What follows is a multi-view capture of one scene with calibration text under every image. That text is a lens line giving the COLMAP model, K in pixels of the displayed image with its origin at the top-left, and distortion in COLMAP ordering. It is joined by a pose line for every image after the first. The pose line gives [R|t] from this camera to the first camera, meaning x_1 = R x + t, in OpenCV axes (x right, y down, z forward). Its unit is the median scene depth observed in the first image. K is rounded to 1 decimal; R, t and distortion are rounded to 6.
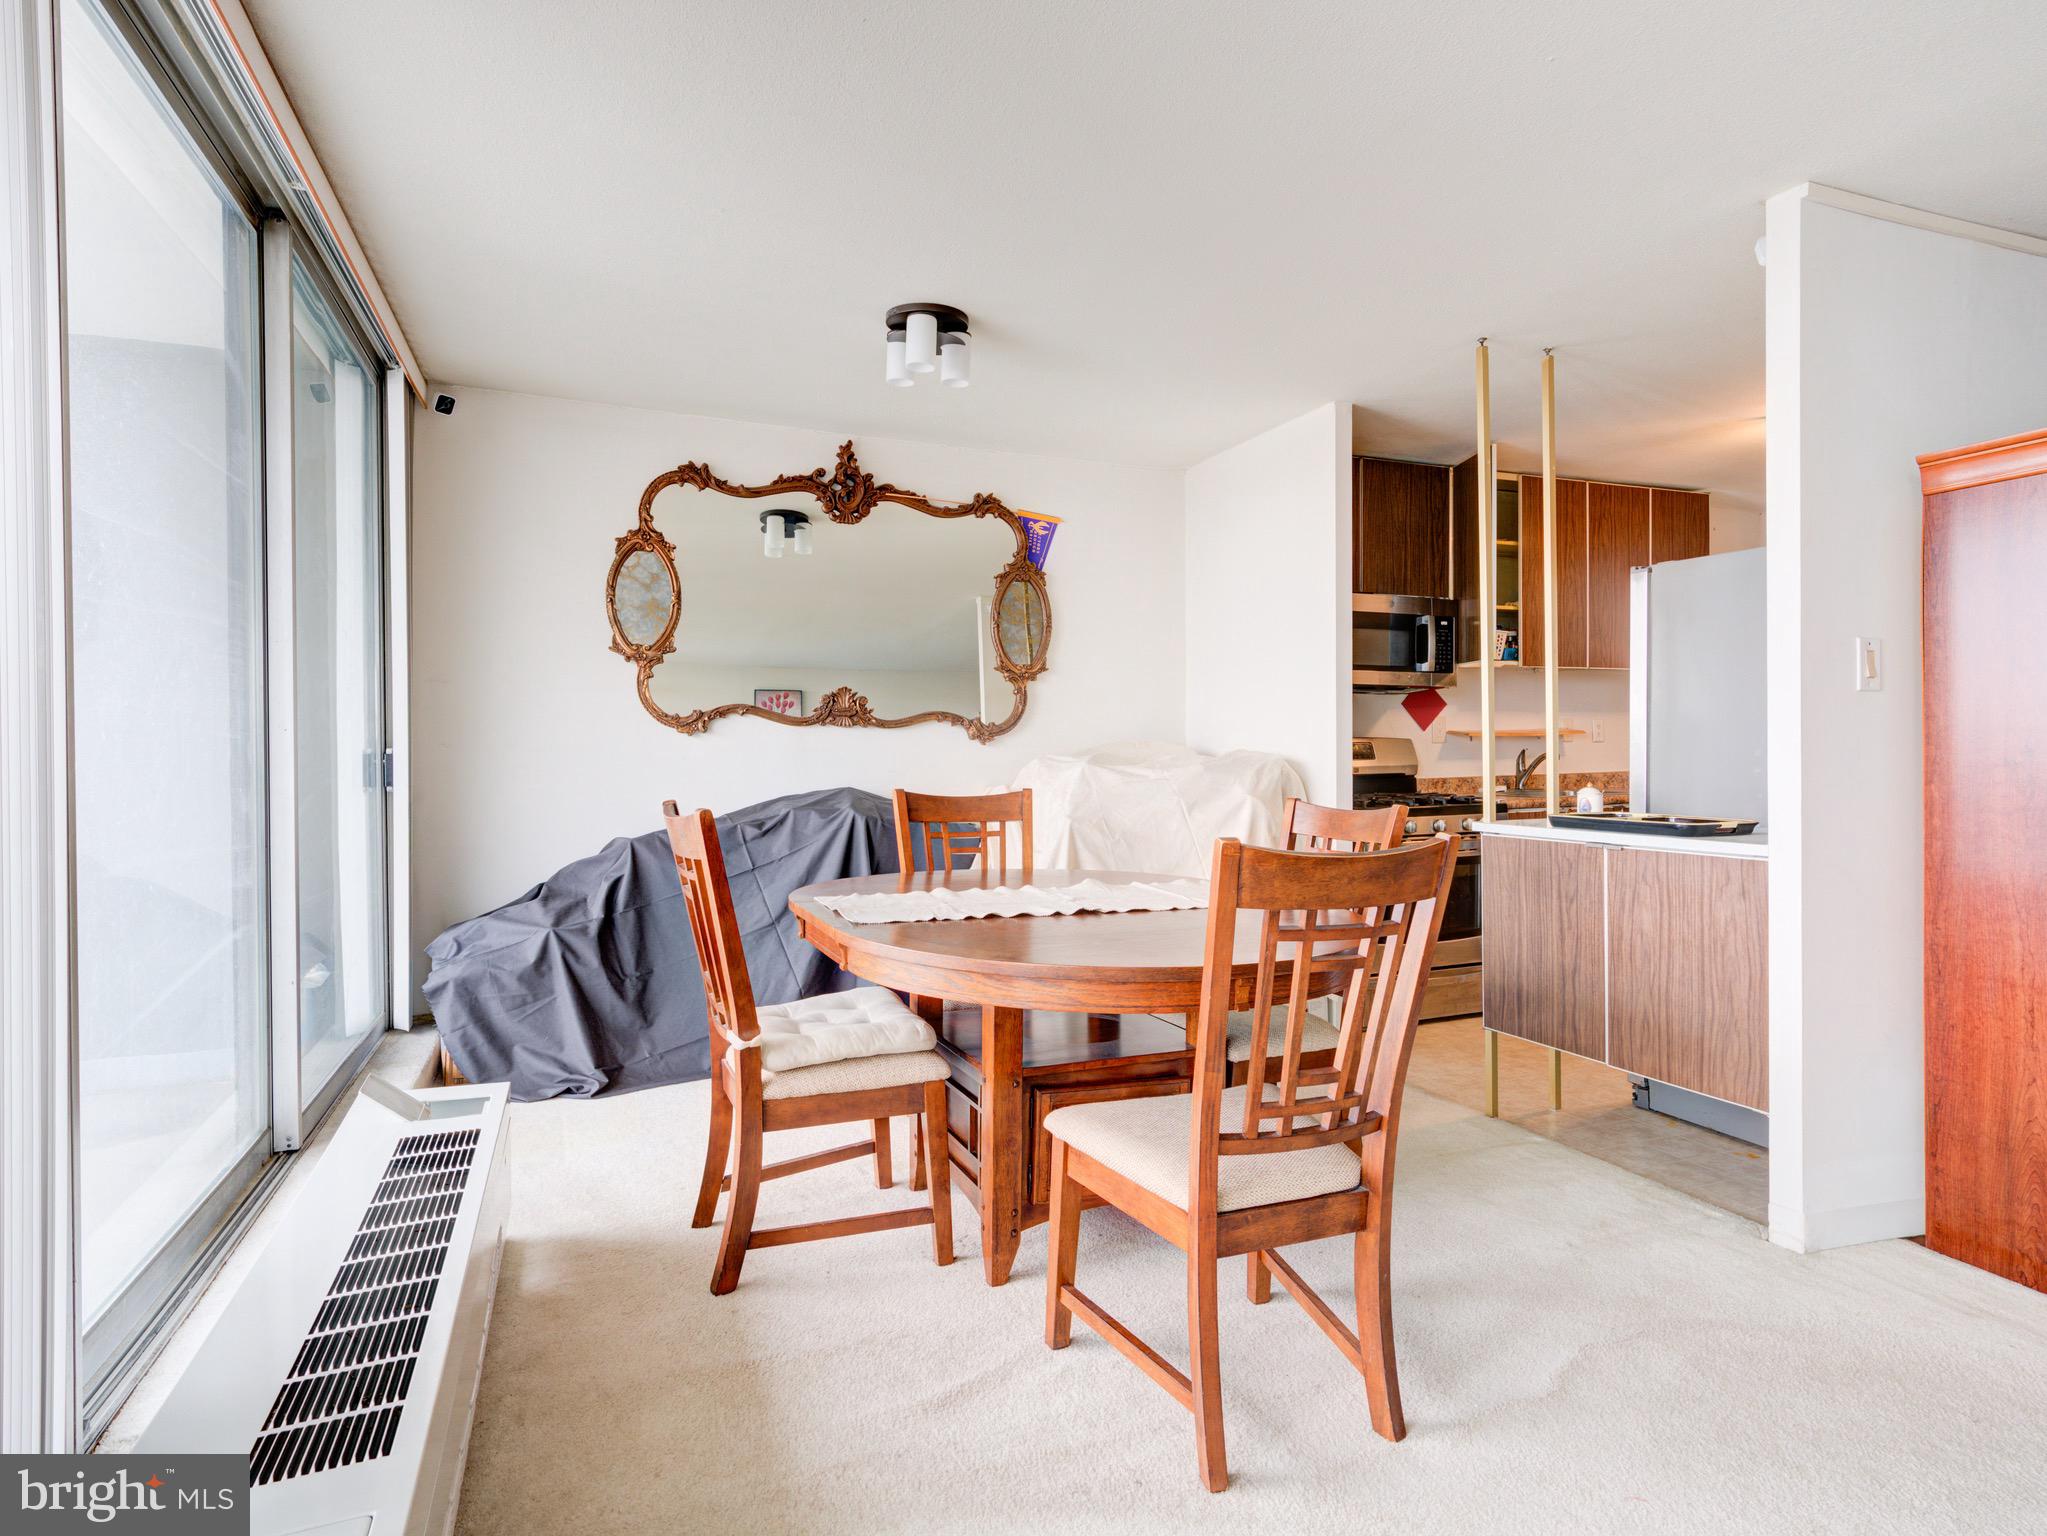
lens RADIAL K [[1132.0, 0, 1017.4], [0, 1132.0, 760.0], [0, 0, 1]] dist [-0.033293, 0.026396]
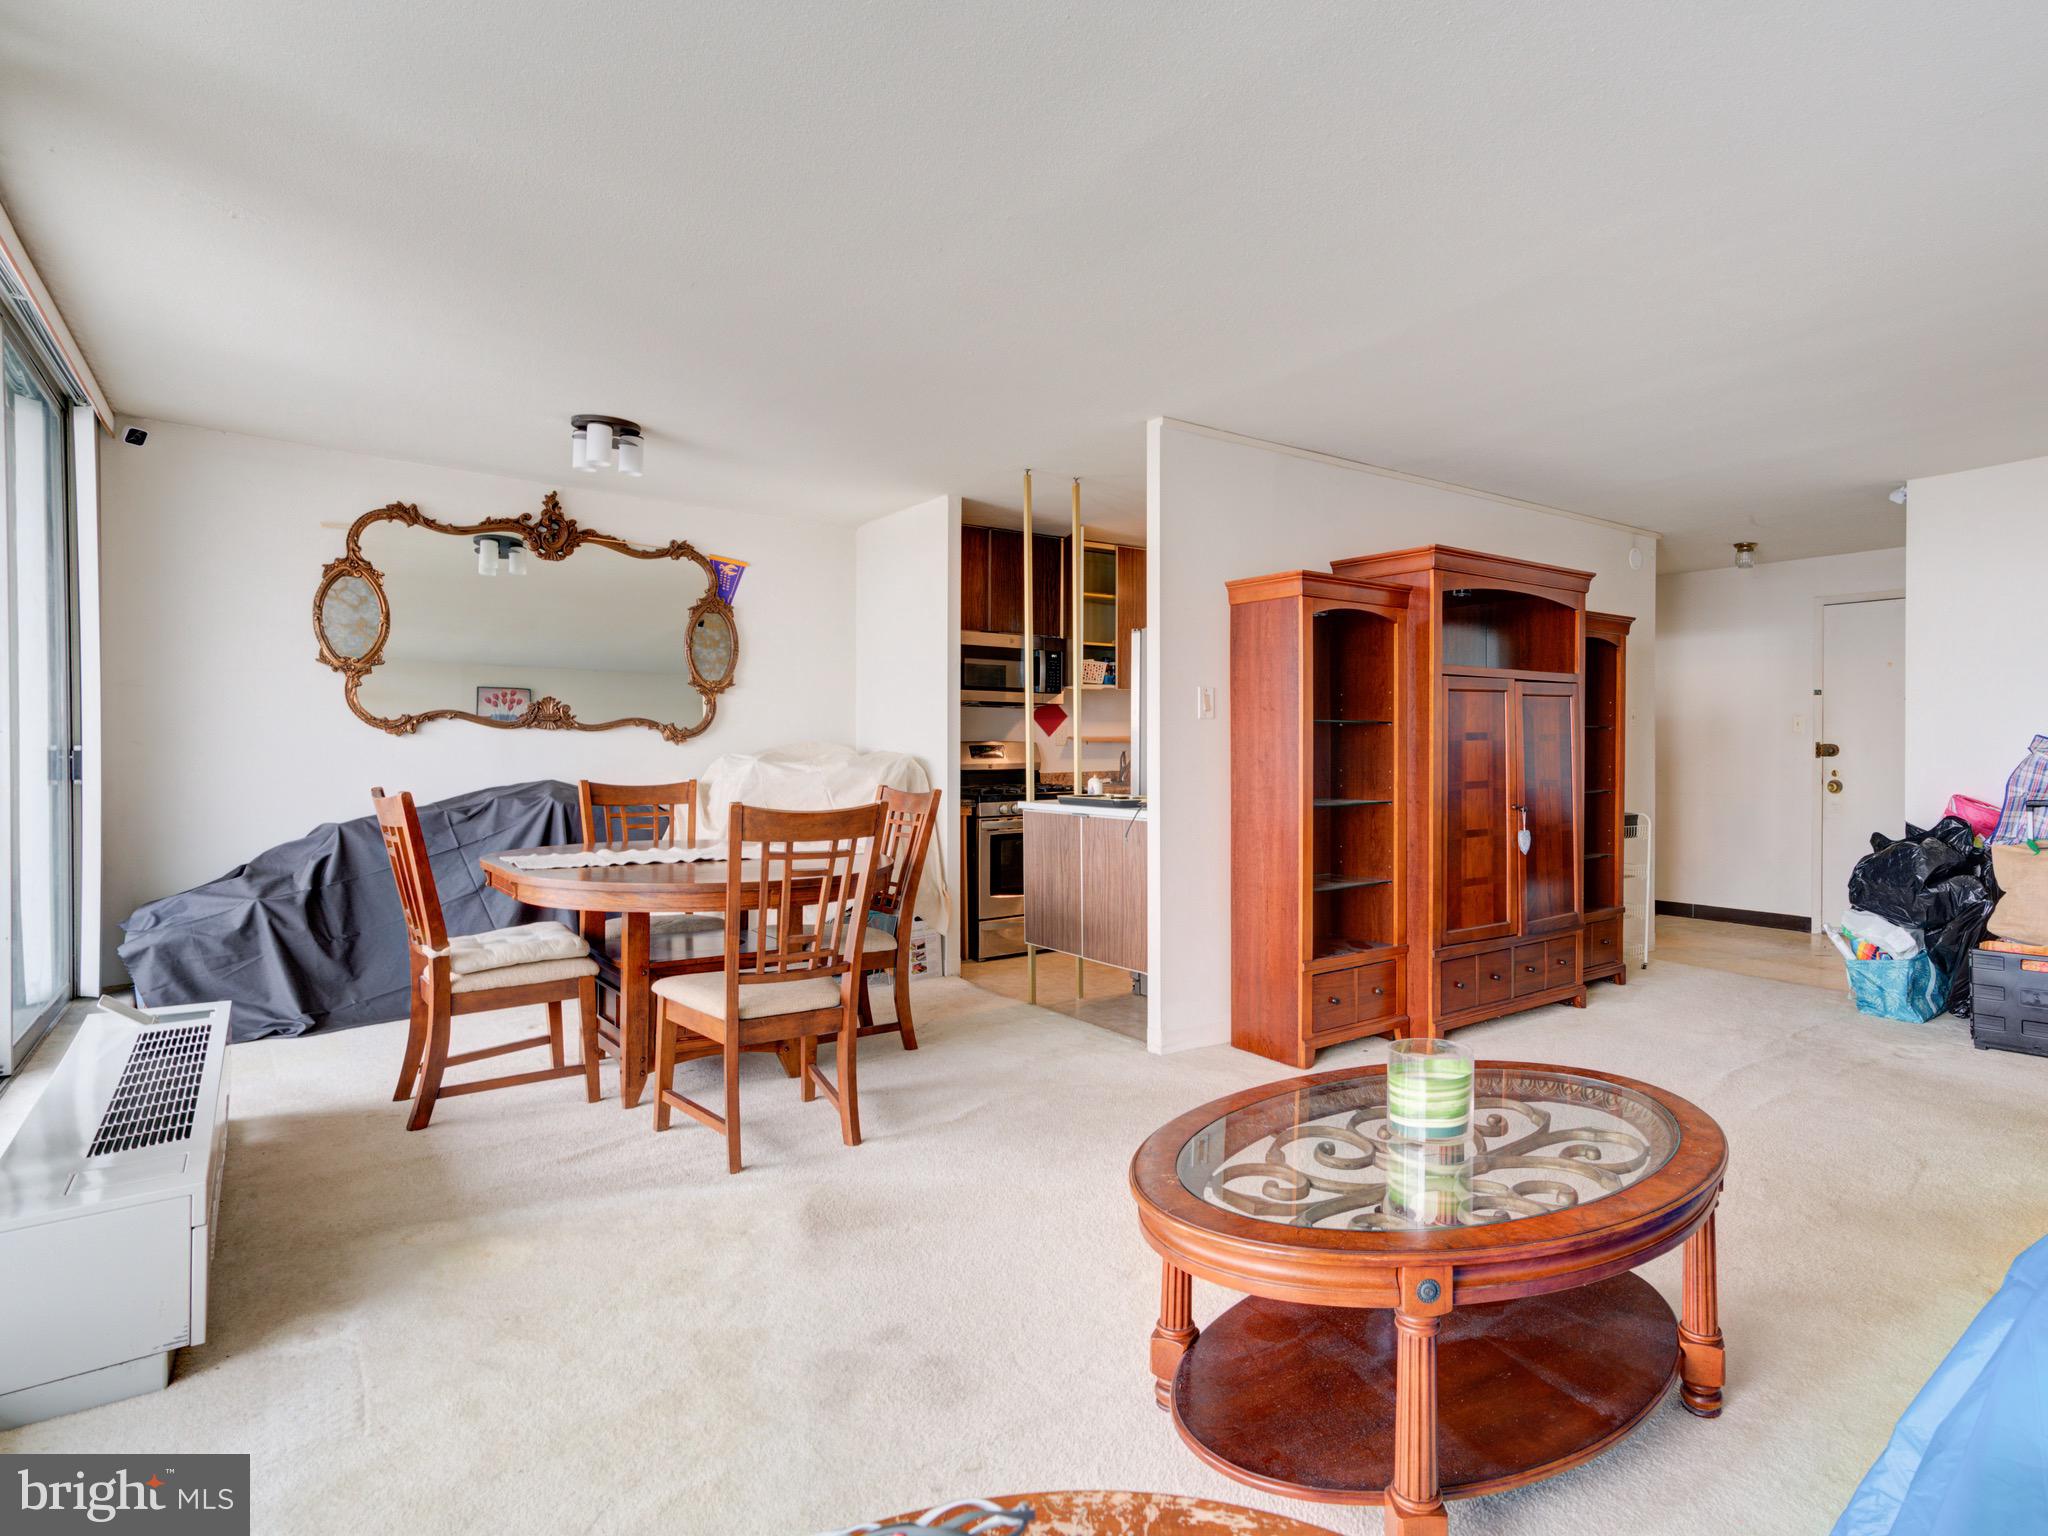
lens RADIAL K [[1123.1, 0, 1152.9], [0, 1123.1, 757.2], [0, 0, 1]] dist [-0.002599, 0.017746]
pose [[0.954531, 0.003771, 0.298089, 0.134804], [-0.003712, 0.999993, -0.000765, -0.002137], [-0.298089, -0.000376, 0.954538, -0.430966]]
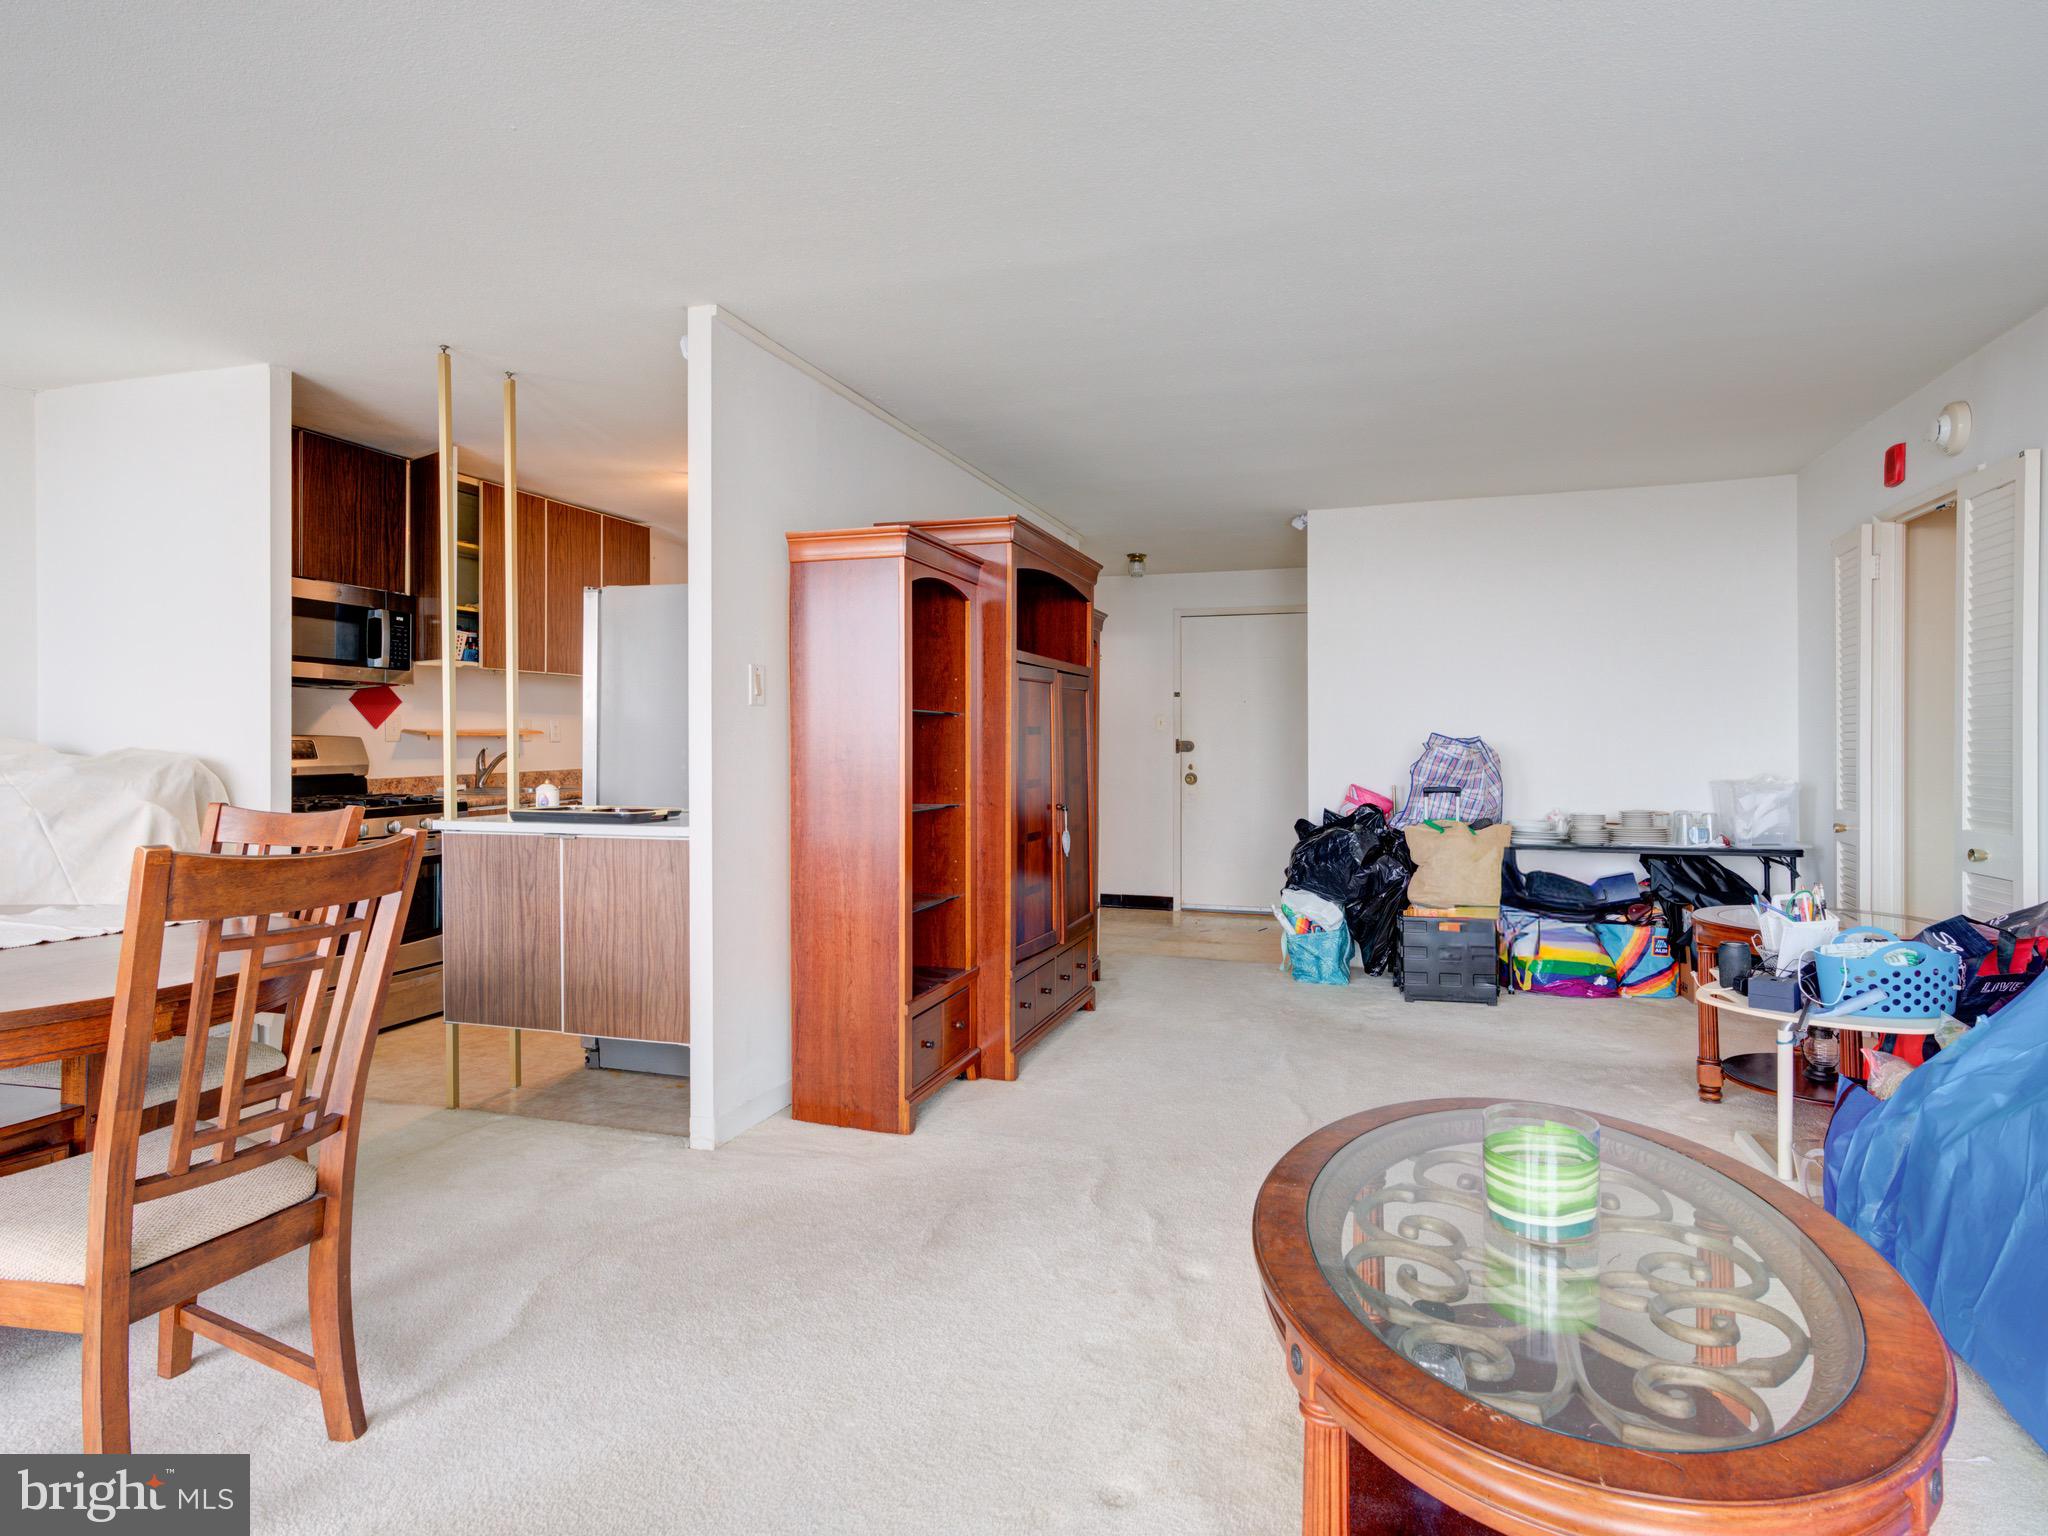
lens RADIAL K [[1119.0, 0, 1047.1], [0, 1119.0, 747.4], [0, 0, 1]] dist [-0.003467, 0.018034]
pose [[0.628843, 0.005002, 0.777516, -0.031645], [0.002883, 0.999957, -0.008765, -0.000280], [-0.777527, 0.007753, 0.628802, -0.062611]]
